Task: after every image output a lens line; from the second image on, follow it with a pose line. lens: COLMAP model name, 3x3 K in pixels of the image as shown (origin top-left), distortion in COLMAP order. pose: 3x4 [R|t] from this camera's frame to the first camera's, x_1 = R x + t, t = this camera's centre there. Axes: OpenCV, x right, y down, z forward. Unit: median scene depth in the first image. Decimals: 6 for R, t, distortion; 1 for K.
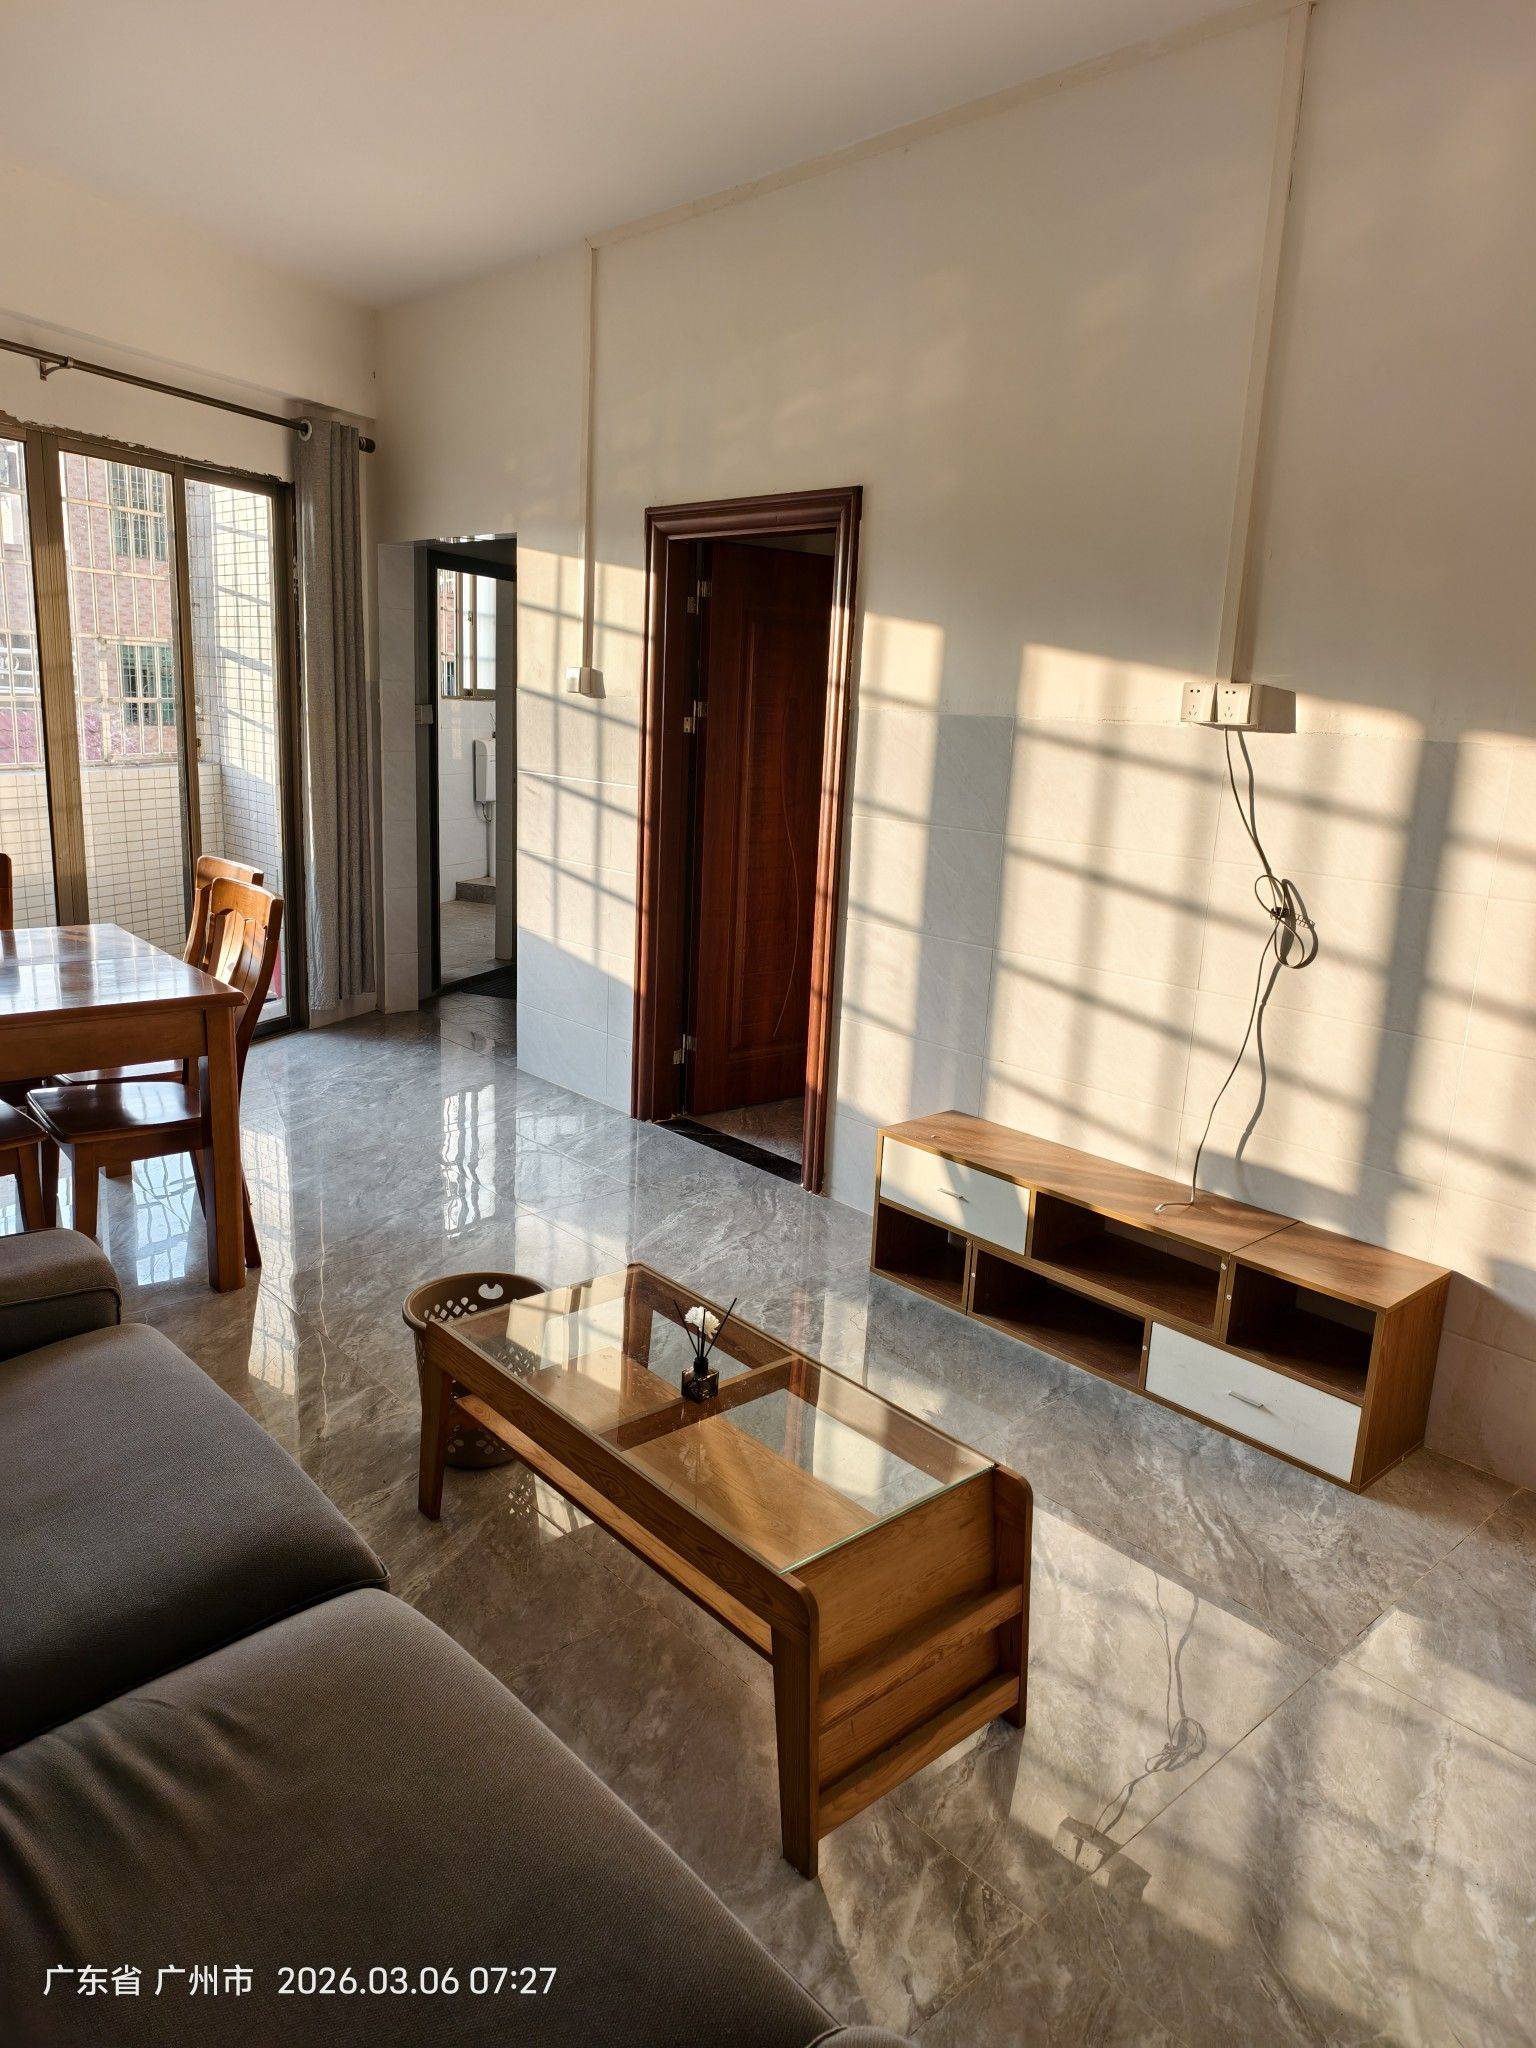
lens RADIAL K [[1383.5, 0, 766.3], [0, 1383.5, 1015.8], [0, 0, 1]] dist [0.003119, -0.005694]
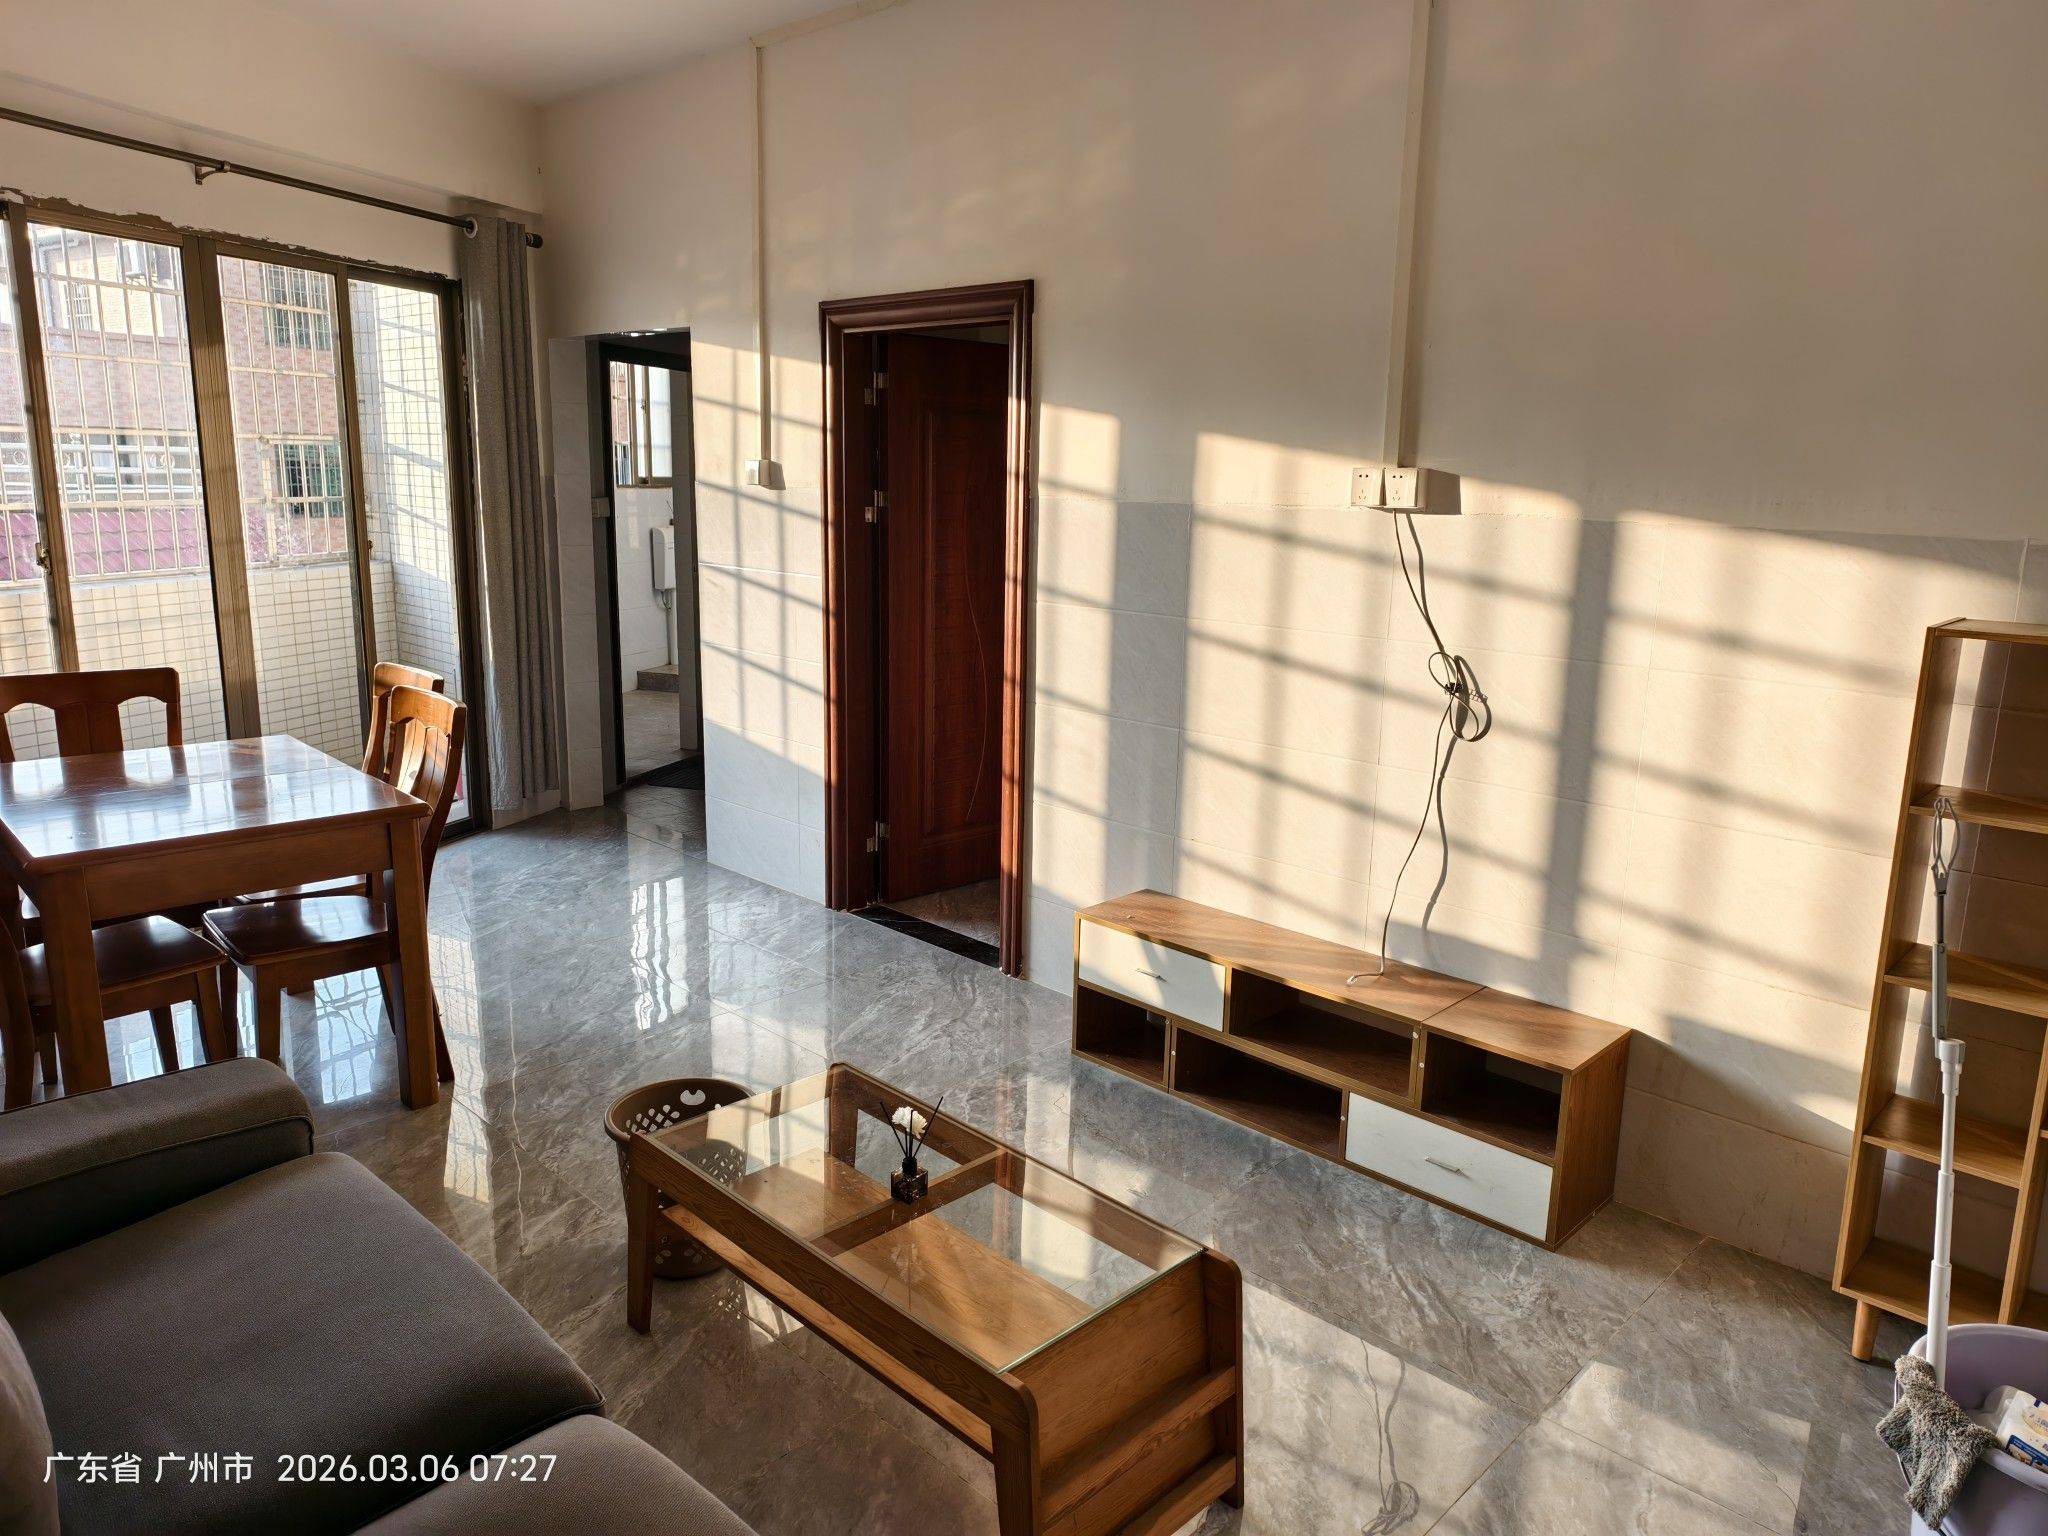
lens RADIAL K [[1383.5, 0, 1037.0], [0, 1383.5, 757.6], [0, 0, 1]] dist [0.003119, -0.005694]
pose [[0.997508, -0.036987, 0.060086, -0.002684], [0.038261, 0.999064, -0.020191, -0.011739], [-0.059282, 0.022439, 0.997989, -0.009424]]
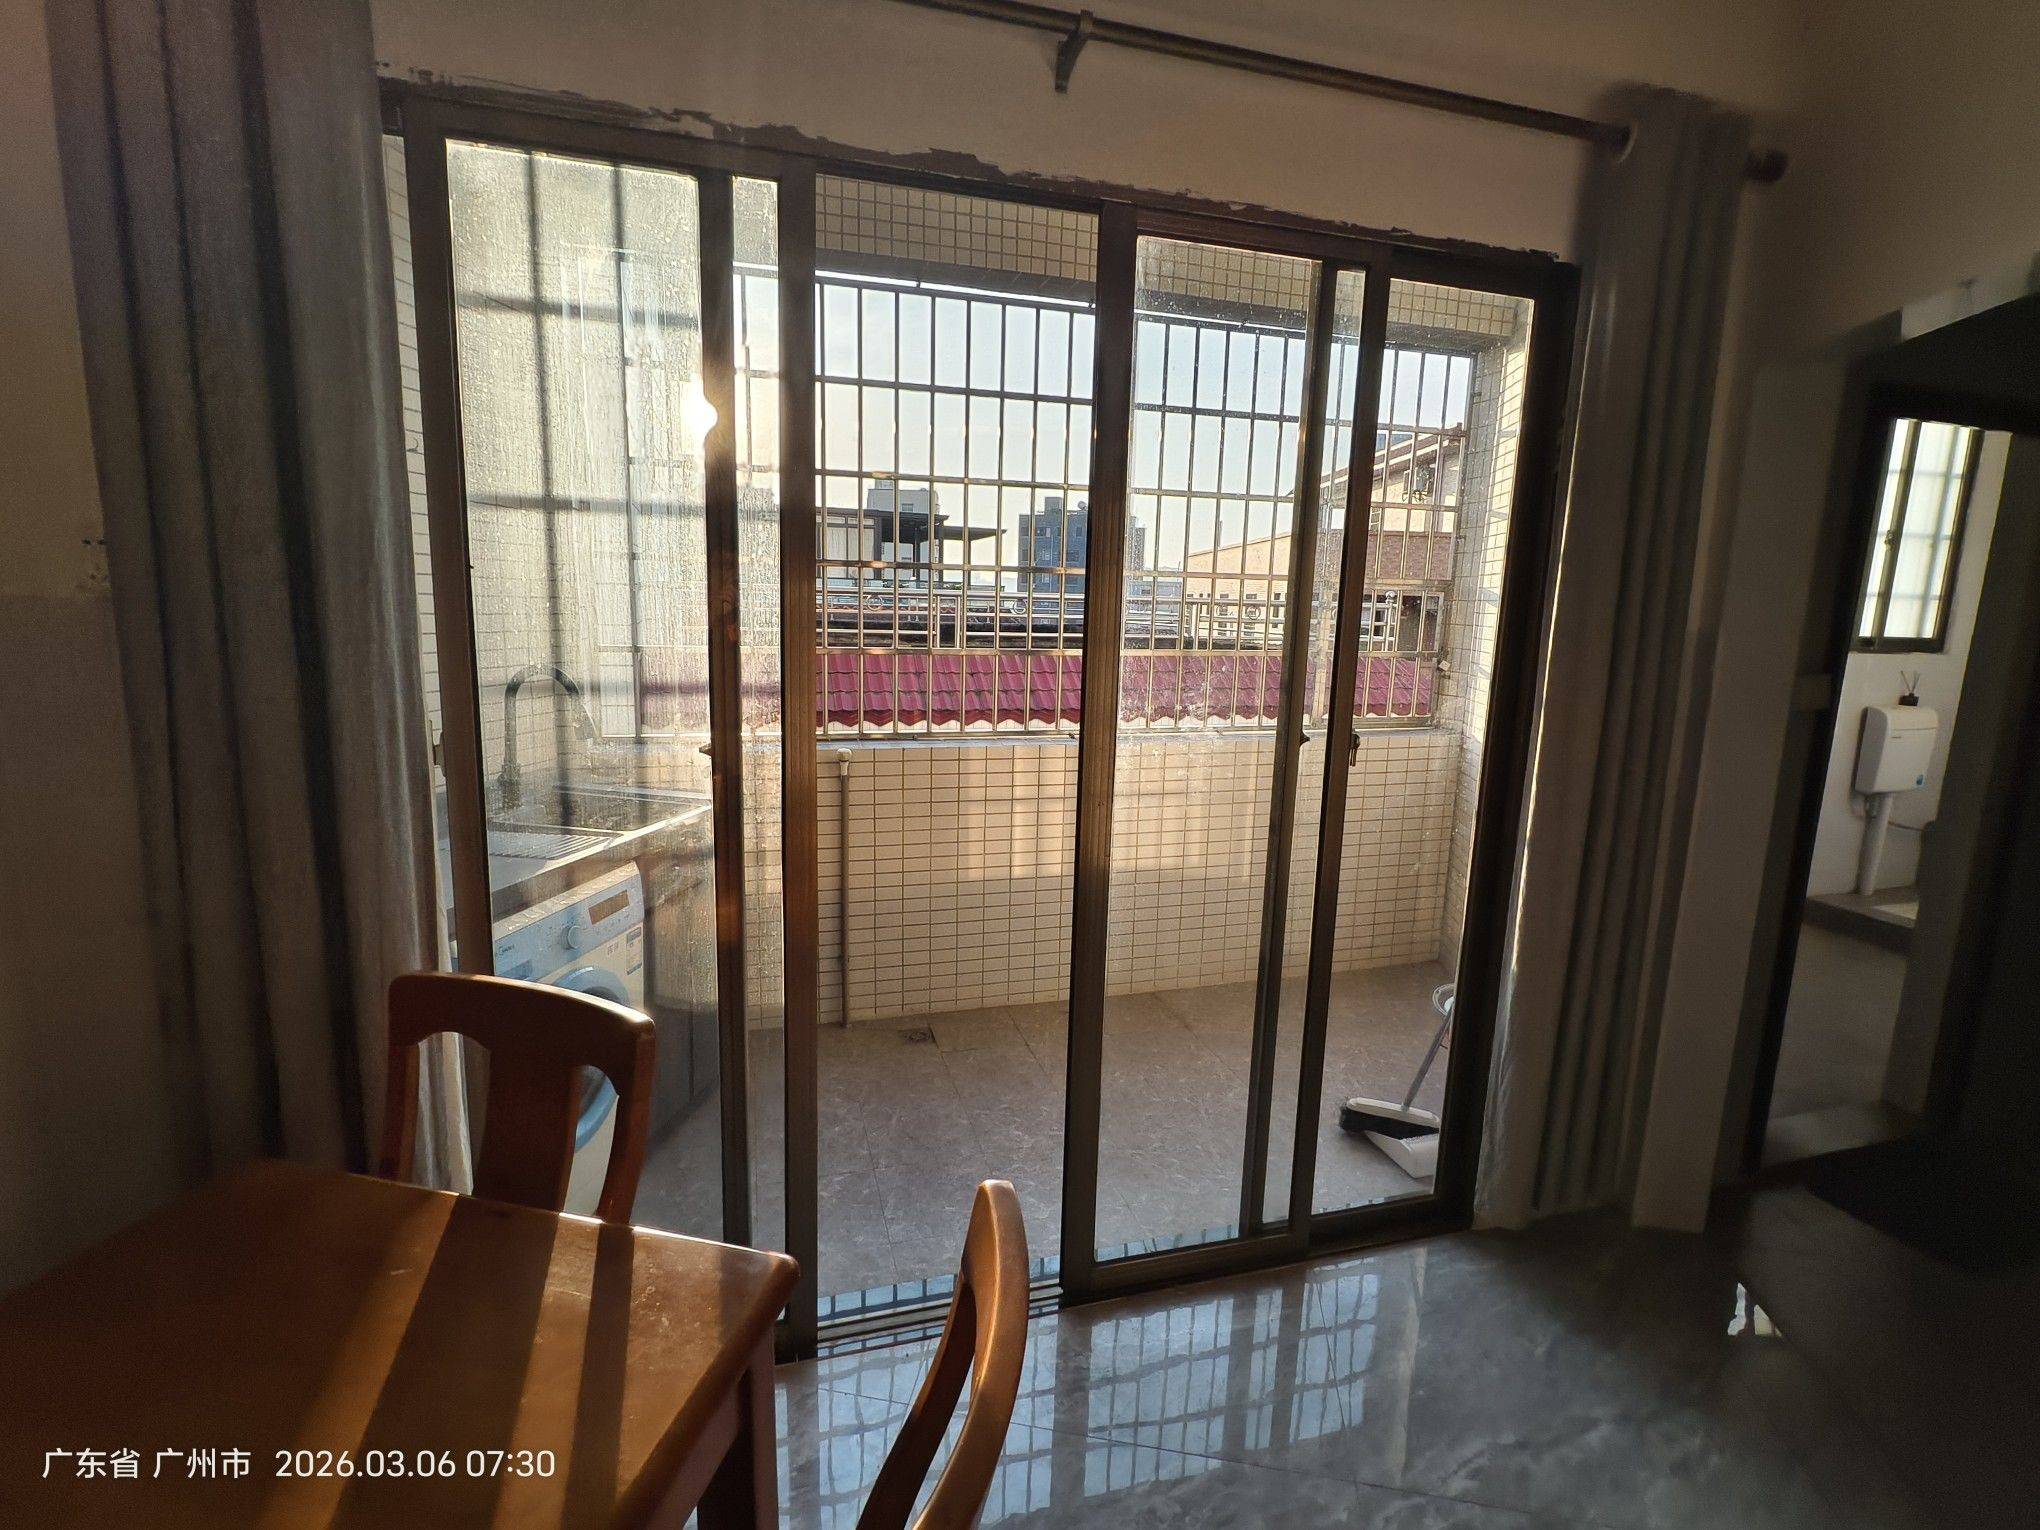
lens RADIAL K [[930.9, 0, 1024.1], [0, 930.9, 758.9], [0, 0, 1]] dist [-0.000292, -0.000777]
pose [[0.618215, 0.103462, -0.779170, -0.274178], [-0.176994, 0.984164, -0.009750, -0.243743], [0.765821, 0.143936, 0.626737, 0.983388]]
